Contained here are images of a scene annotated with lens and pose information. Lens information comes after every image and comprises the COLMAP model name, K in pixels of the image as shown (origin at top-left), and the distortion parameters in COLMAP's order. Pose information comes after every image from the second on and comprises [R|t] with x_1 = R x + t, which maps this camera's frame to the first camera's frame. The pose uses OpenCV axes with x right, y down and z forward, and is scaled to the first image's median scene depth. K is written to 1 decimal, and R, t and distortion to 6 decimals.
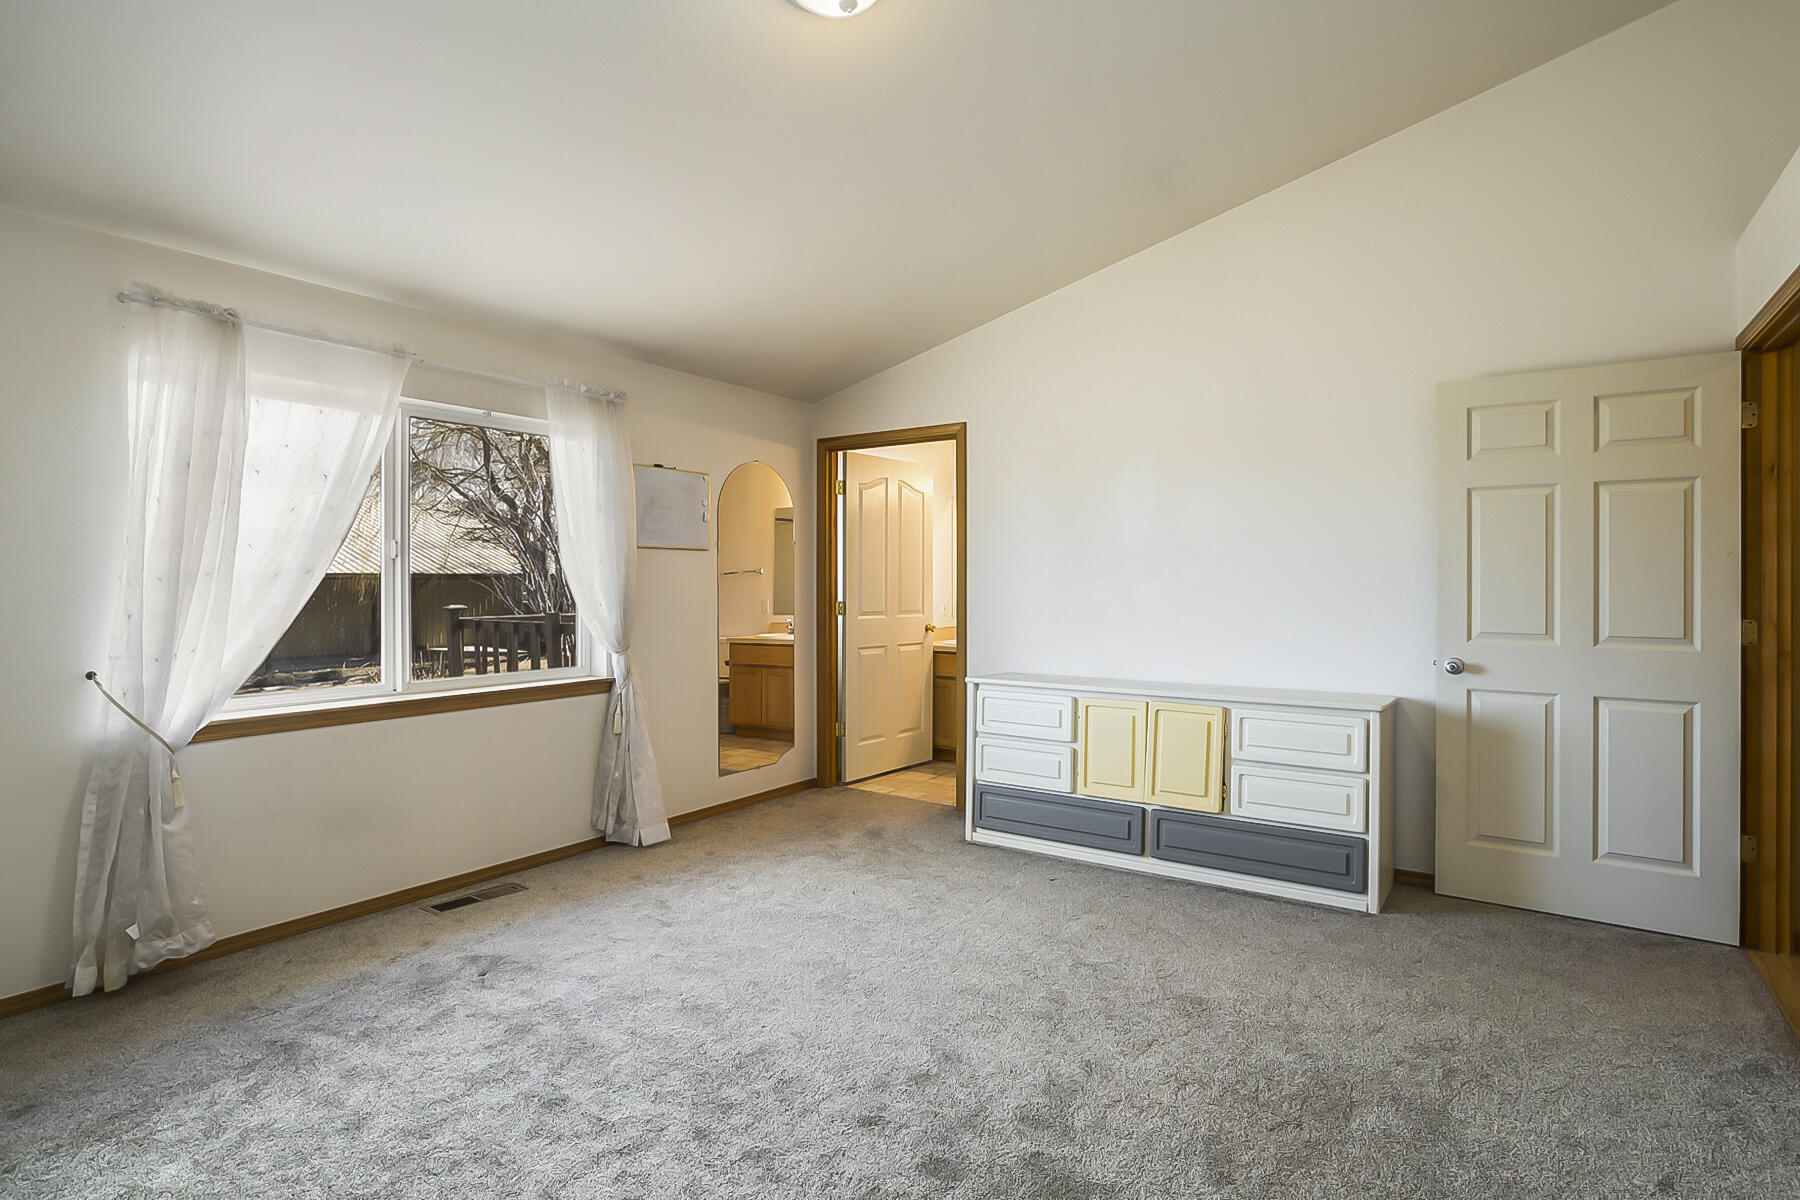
lens RADIAL K [[912.0, 0, 897.7], [0, 912.0, 583.1], [0, 0, 1]] dist [-0.021660, 0.009824]
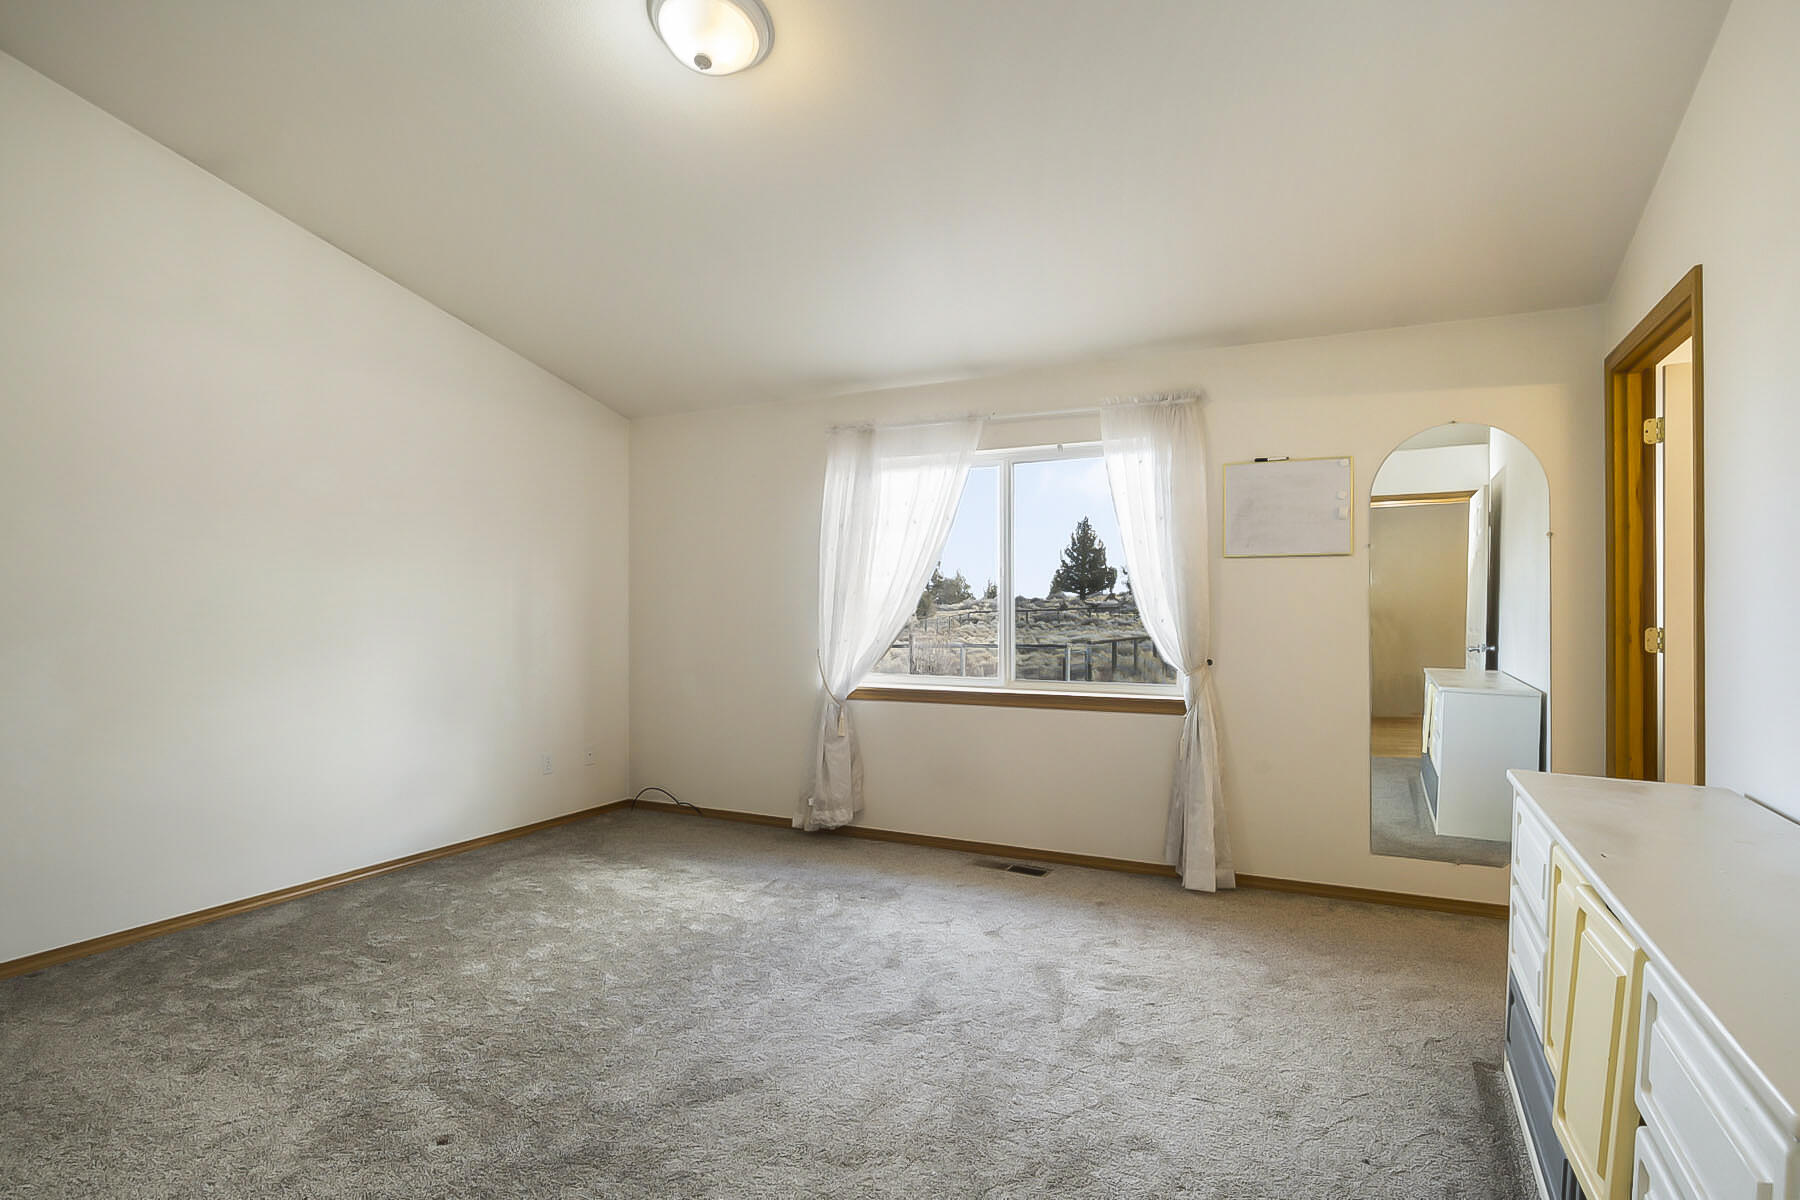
lens RADIAL K [[912.0, 0, 900.0], [0, 912.0, 617.7], [0, 0, 1]] dist [-0.021660, 0.009824]
pose [[0.138257, 0.015592, -0.990274, 0.648995], [0.001855, 0.999870, 0.016002, 0.004826], [0.990395, -0.004049, 0.138210, 0.669823]]
